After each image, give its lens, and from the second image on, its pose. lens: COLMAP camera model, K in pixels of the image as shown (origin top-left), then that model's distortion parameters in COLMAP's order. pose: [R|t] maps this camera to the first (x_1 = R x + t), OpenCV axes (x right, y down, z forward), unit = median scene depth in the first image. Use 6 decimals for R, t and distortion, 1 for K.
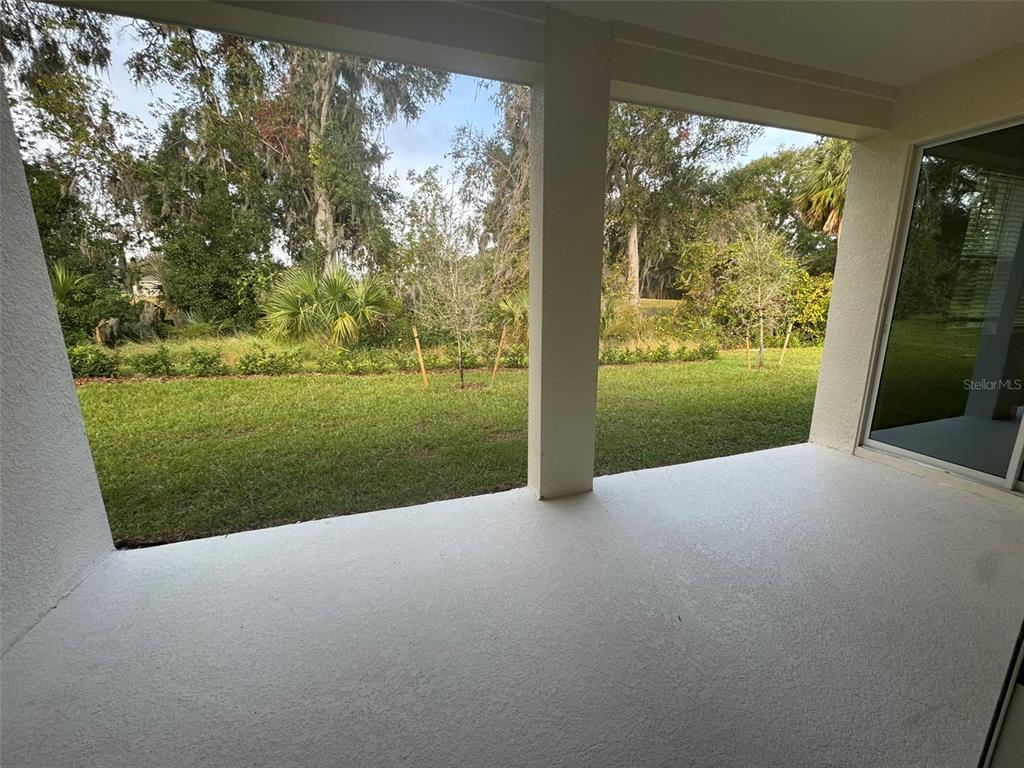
lens RADIAL K [[409.3, 0, 517.9], [0, 409.3, 381.8], [0, 0, 1]] dist [-0.000119, -0.002867]
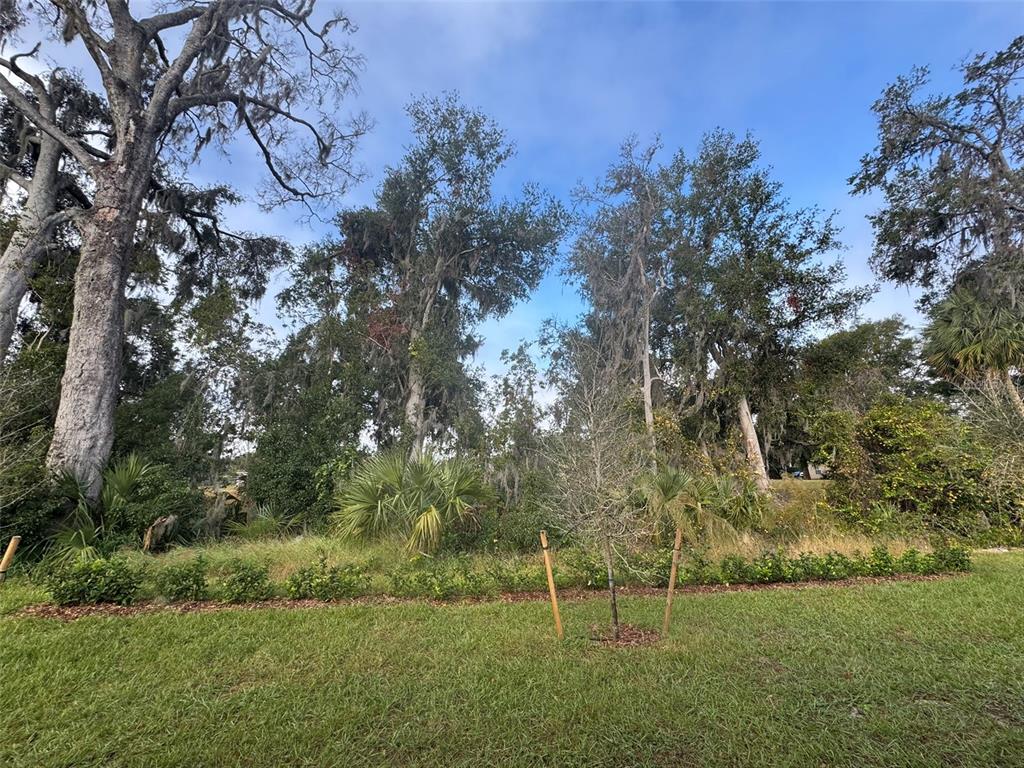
lens RADIAL K [[409.3, 0, 512.3], [0, 409.3, 382.4], [0, 0, 1]] dist [-0.000119, -0.002867]
pose [[0.985033, -0.060291, -0.161476, -0.089402], [-0.014595, 0.904288, -0.426674, -0.034205], [0.171746, 0.422645, 0.889873, 0.156955]]
